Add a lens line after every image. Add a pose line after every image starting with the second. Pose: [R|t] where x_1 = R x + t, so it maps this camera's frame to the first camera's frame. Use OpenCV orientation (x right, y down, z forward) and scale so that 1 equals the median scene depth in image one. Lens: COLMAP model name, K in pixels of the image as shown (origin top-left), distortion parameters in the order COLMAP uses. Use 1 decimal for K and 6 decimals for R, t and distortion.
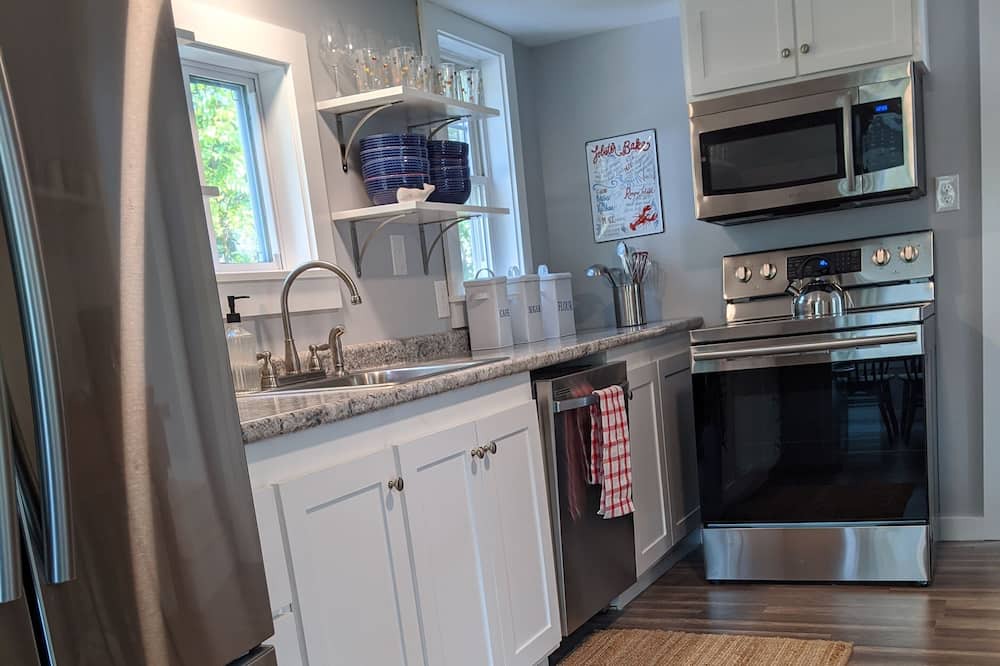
lens RADIAL K [[1060.8, 0, 499.6], [0, 1060.8, 528.4], [0, 0, 1]] dist [0.155559, -0.315091]
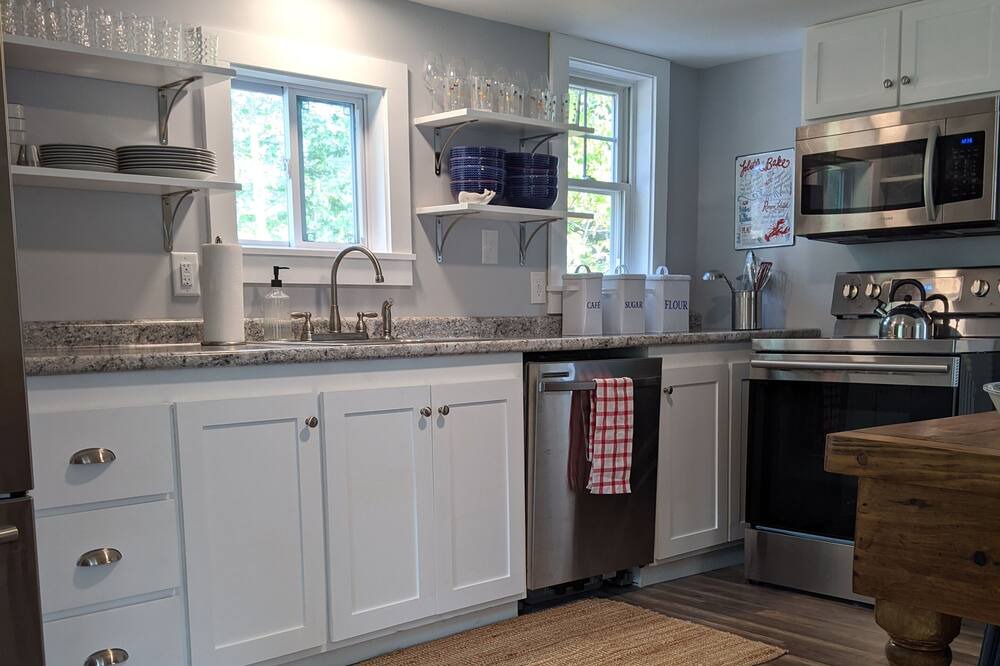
lens RADIAL K [[1043.7, 0, 507.4], [0, 1043.7, 472.1], [0, 0, 1]] dist [0.167331, -0.425052]
pose [[0.918595, 0.156658, -0.362824, 0.386238], [-0.168887, 0.985633, -0.002016, -0.013076], [0.357296, 0.063128, 0.931855, -0.050987]]
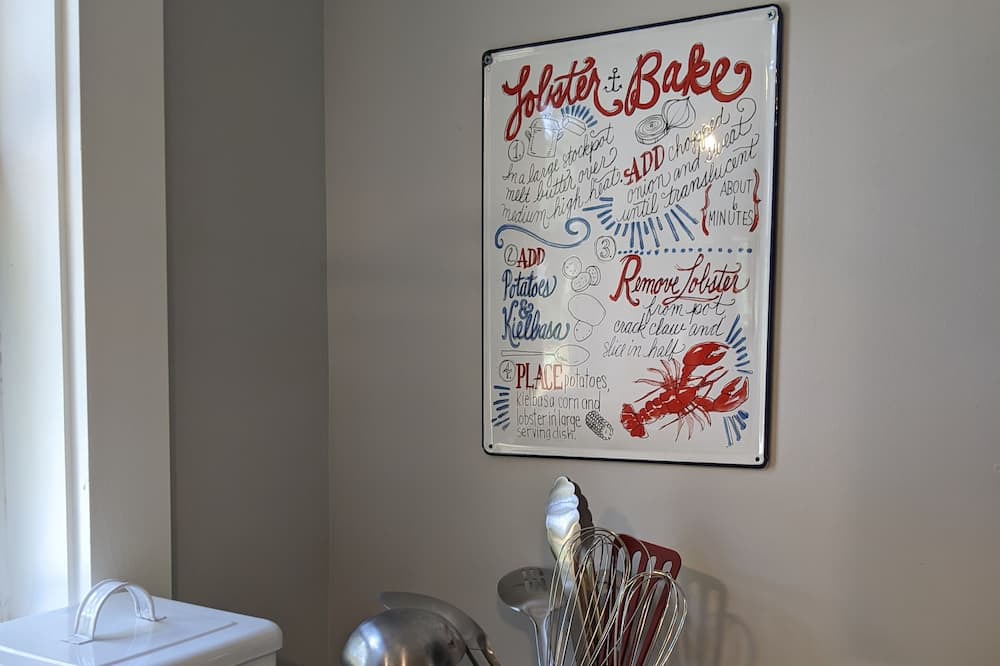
lens RADIAL K [[1043.7, 0, 507.4], [0, 1043.7, 472.1], [0, 0, 1]] dist [0.167331, -0.425052]
pose [[0.988174, 0.136958, -0.068958, 0.146148], [-0.142912, 0.985595, -0.090433, -0.314517], [0.055580, 0.099219, 0.993512, 0.992690]]
